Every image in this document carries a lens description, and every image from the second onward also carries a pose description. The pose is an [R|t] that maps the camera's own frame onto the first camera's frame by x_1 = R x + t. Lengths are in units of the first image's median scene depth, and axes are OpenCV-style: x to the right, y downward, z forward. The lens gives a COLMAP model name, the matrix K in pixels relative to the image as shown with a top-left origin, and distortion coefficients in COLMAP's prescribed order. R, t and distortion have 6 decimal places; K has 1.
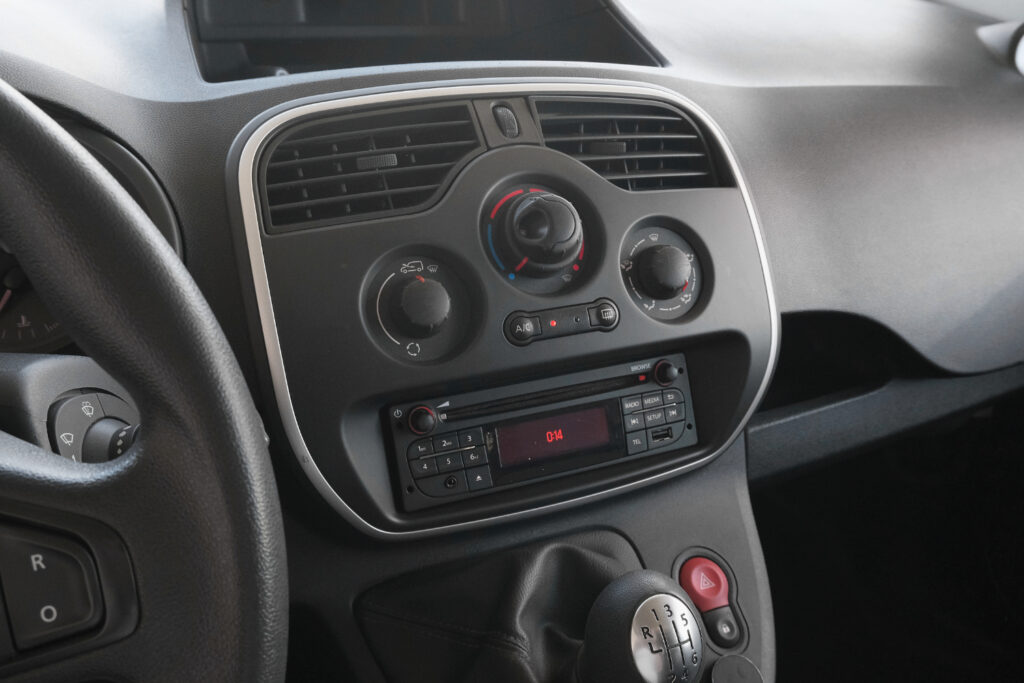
lens RADIAL K [[899.7, 0, 512.0], [0, 899.7, 341.5], [0, 0, 1]] dist [-0.039840, -0.004786]
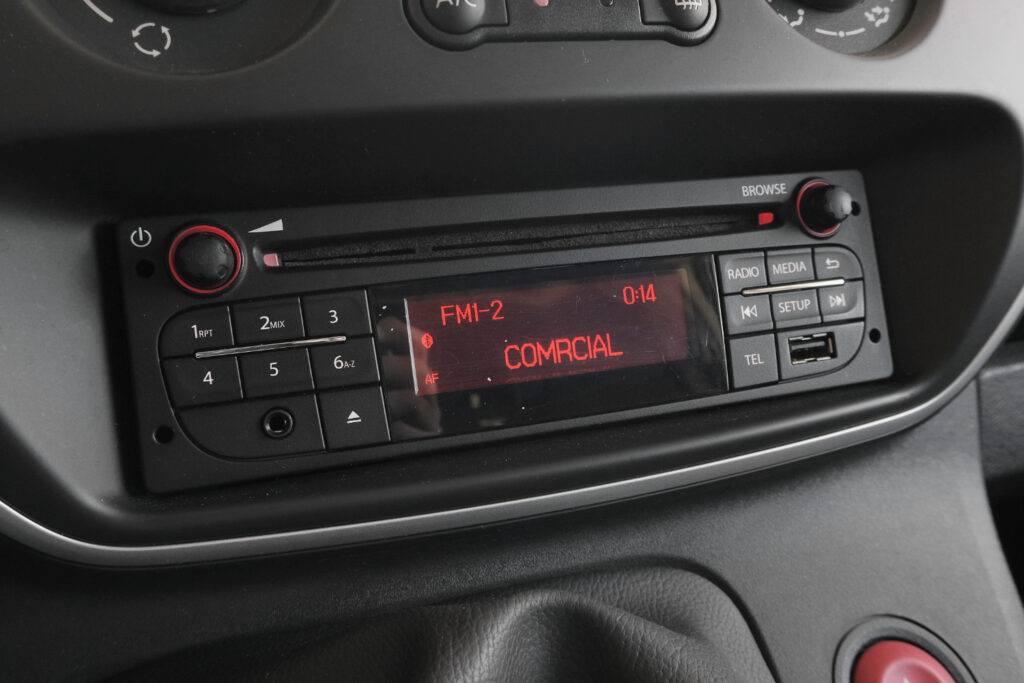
lens RADIAL K [[893.7, 0, 512.0], [0, 893.7, 341.5], [0, 0, 1]] dist [-0.000159, 0.003760]
pose [[0.996249, 0.016388, -0.084965, 0.060302], [-0.021030, 0.998318, -0.054029, 0.128211], [0.083937, 0.055613, 0.994918, 0.567594]]
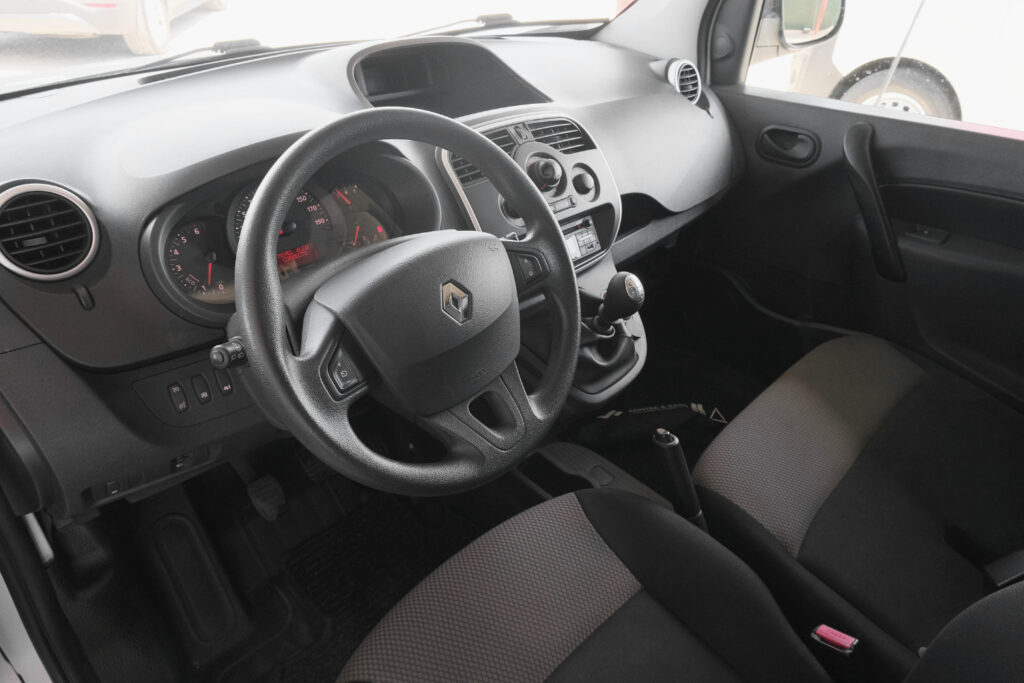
lens RADIAL K [[649.5, 0, 512.0], [0, 649.5, 341.5], [0, 0, 1]] dist [-0.000084, -0.000331]
pose [[0.934419, -0.212675, 0.285711, -0.658681], [0.187494, 0.975732, 0.113106, 0.117696], [-0.302832, -0.052119, 0.951618, -0.766698]]
